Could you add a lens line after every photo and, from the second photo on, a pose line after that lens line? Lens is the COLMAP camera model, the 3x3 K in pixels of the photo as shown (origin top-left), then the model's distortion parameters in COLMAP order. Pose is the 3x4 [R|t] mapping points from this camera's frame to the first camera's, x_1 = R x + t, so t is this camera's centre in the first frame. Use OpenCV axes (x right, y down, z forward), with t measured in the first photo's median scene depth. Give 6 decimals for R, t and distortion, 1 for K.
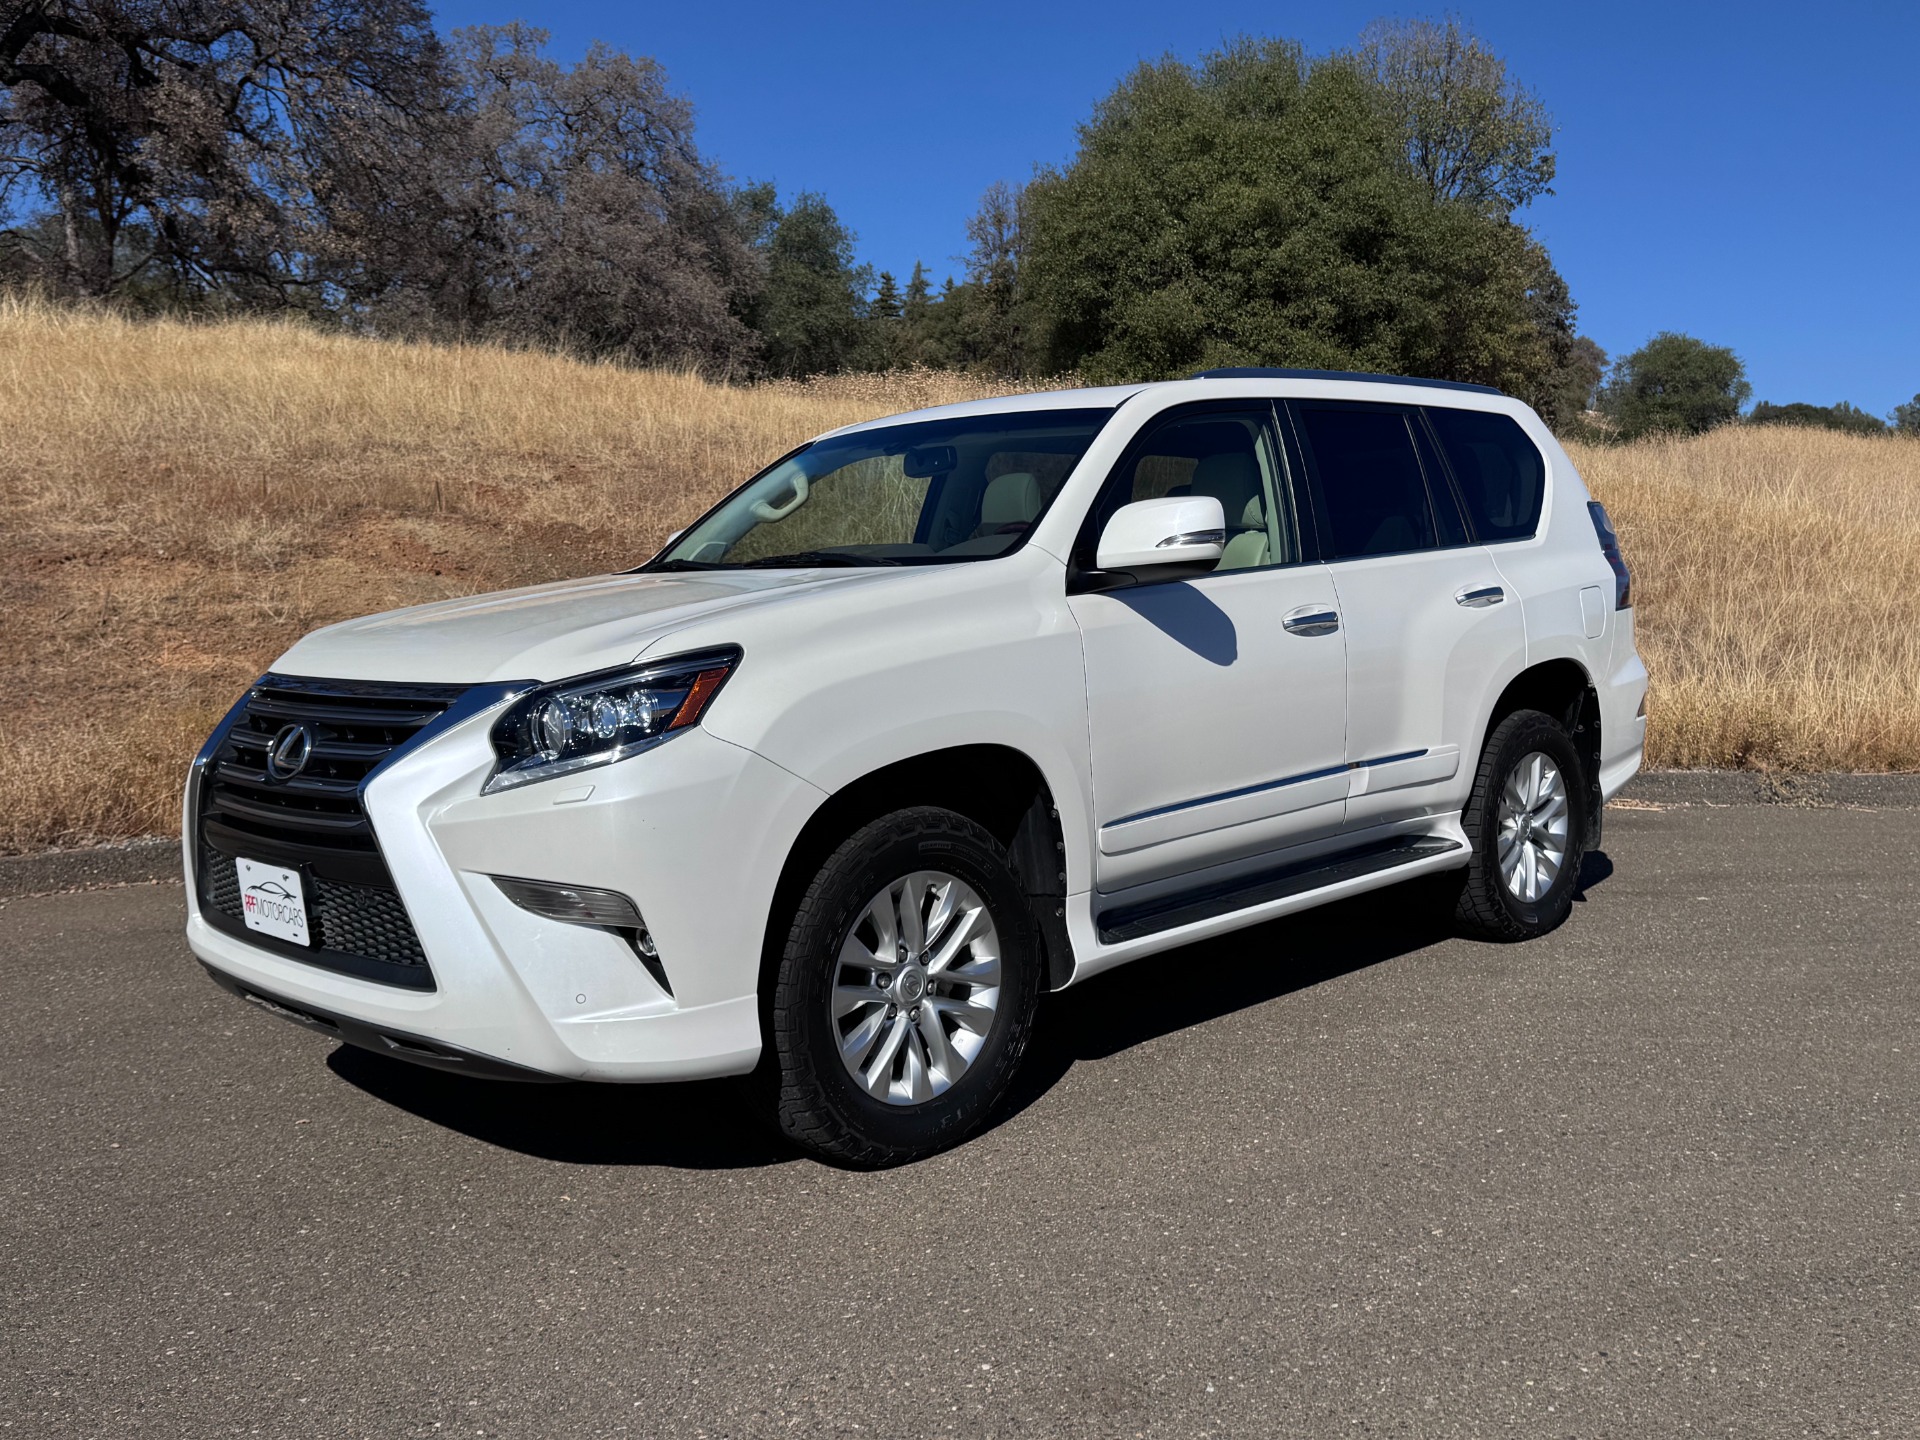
lens RADIAL K [[1611.1, 0, 962.0], [0, 1611.1, 740.4], [0, 0, 1]] dist [0.194184, -0.430190]
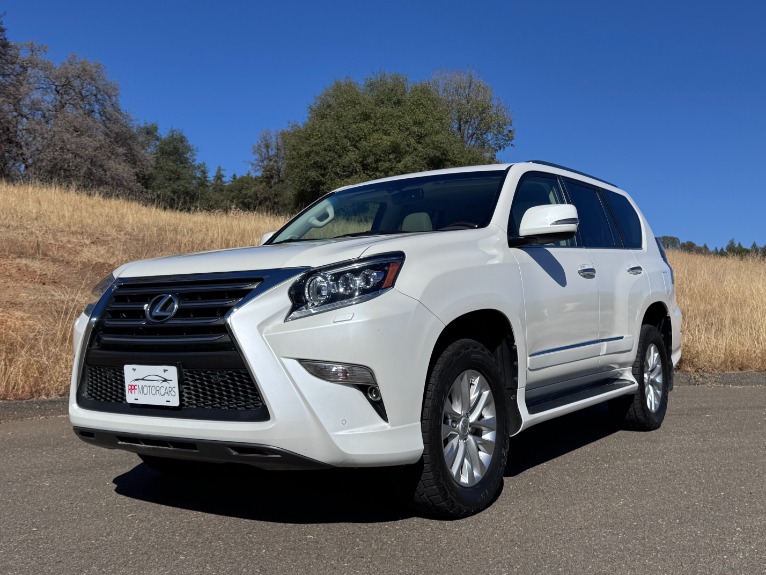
lens RADIAL K [[770.1, 0, 387.4], [0, 770.1, 288.5], [0, 0, 1]] dist [0.156421, -0.322775]
pose [[0.983234, 0.011561, 0.181981, -0.174643], [0.012266, 0.991534, -0.129263, 0.059141], [-0.181935, 0.129328, 0.974769, 0.027105]]
